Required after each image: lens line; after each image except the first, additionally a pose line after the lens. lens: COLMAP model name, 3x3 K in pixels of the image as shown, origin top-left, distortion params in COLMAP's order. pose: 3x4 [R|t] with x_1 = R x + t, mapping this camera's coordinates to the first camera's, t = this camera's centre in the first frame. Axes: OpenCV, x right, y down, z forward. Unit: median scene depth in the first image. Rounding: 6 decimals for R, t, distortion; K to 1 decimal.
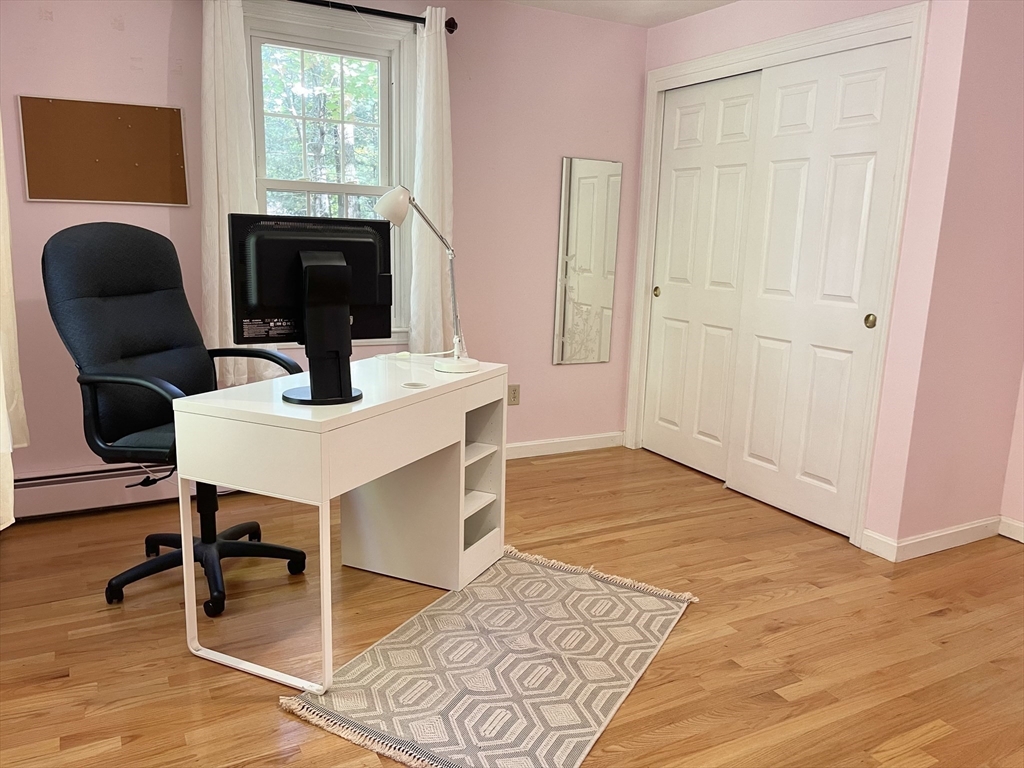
lens RADIAL K [[785.6, 0, 515.3], [0, 785.6, 389.2], [0, 0, 1]] dist [0.069320, -0.094579]
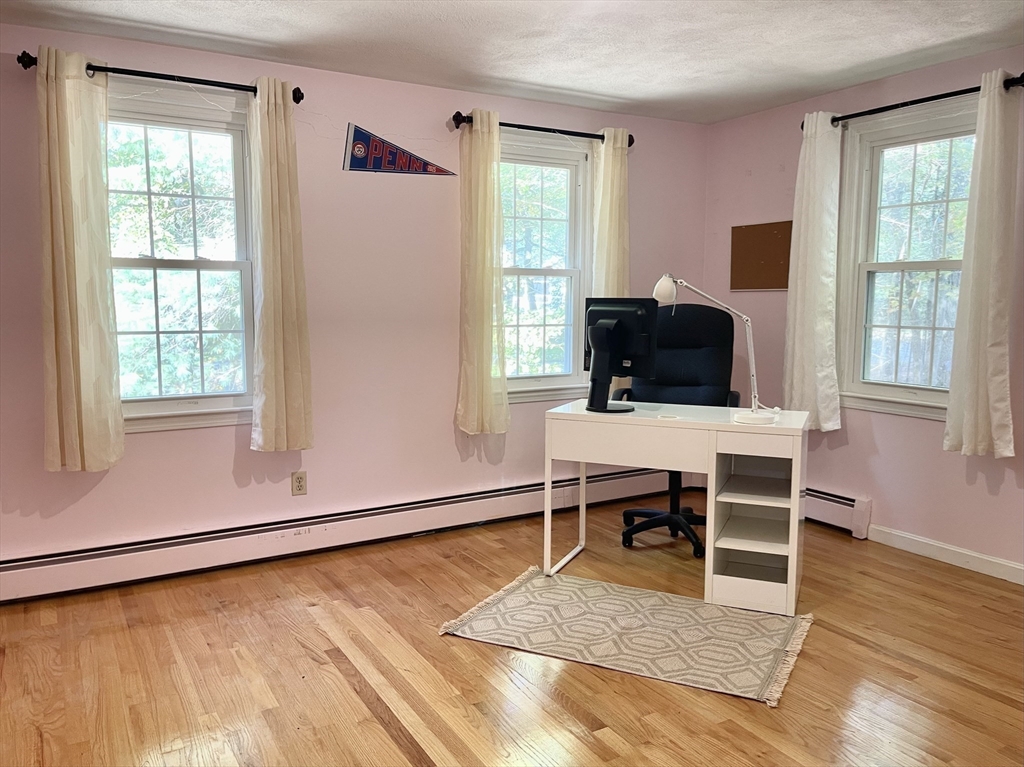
lens RADIAL K [[785.6, 0, 510.0], [0, 785.6, 390.7], [0, 0, 1]] dist [0.069320, -0.094579]
pose [[0.034603, 0.092836, -0.995080, 1.119271], [-0.199438, 0.976291, 0.084148, -0.100719], [0.979299, 0.195545, 0.052297, 0.615124]]
